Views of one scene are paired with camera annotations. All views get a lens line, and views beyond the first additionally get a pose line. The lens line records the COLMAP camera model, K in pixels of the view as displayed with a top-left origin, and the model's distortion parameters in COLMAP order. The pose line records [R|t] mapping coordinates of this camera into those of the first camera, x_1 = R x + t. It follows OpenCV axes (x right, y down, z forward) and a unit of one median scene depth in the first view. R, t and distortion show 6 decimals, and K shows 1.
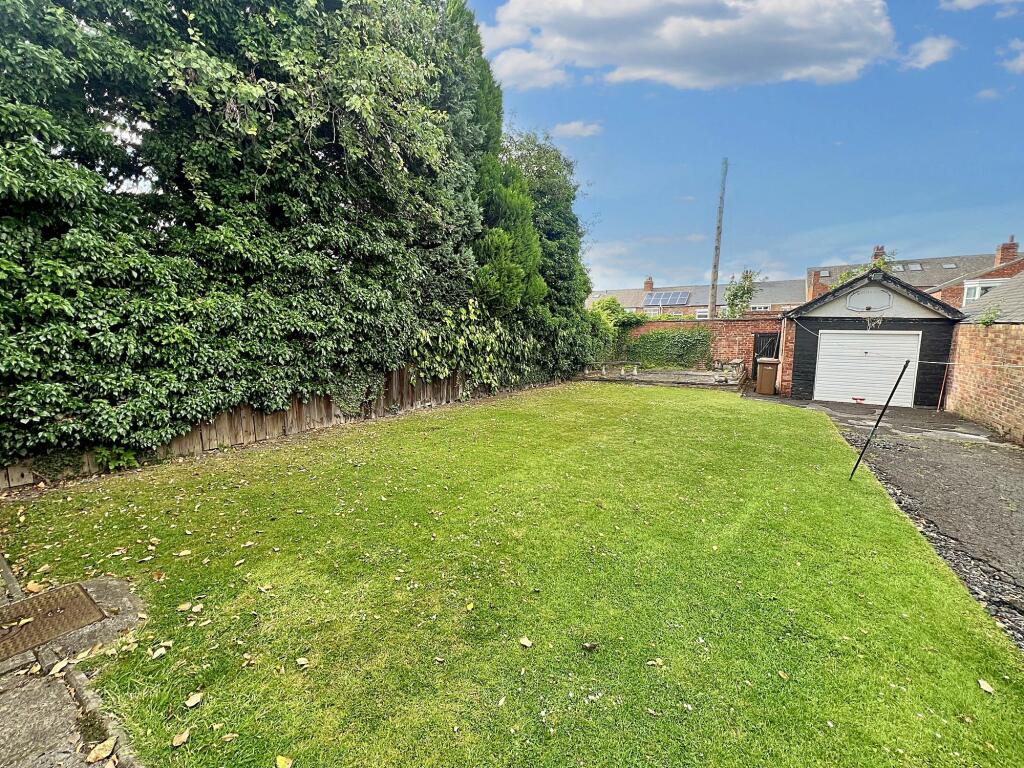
lens RADIAL K [[410.1, 0, 512.3], [0, 410.1, 382.0], [0, 0, 1]] dist [-0.001217, -0.000003]
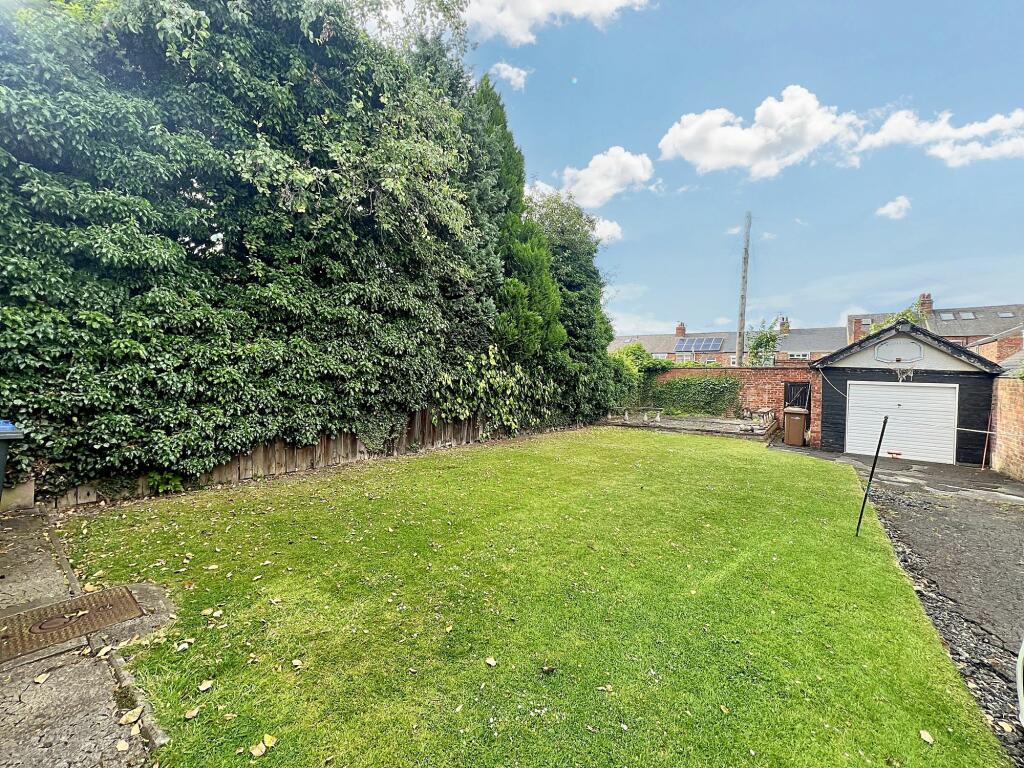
lens RADIAL K [[410.1, 0, 512.3], [0, 410.1, 382.0], [0, 0, 1]] dist [-0.001217, -0.000003]
pose [[0.996652, 0.021484, -0.078881, 0.072813], [-0.029399, 0.994493, -0.100597, -0.004715], [0.076286, 0.102579, 0.991795, -0.079987]]
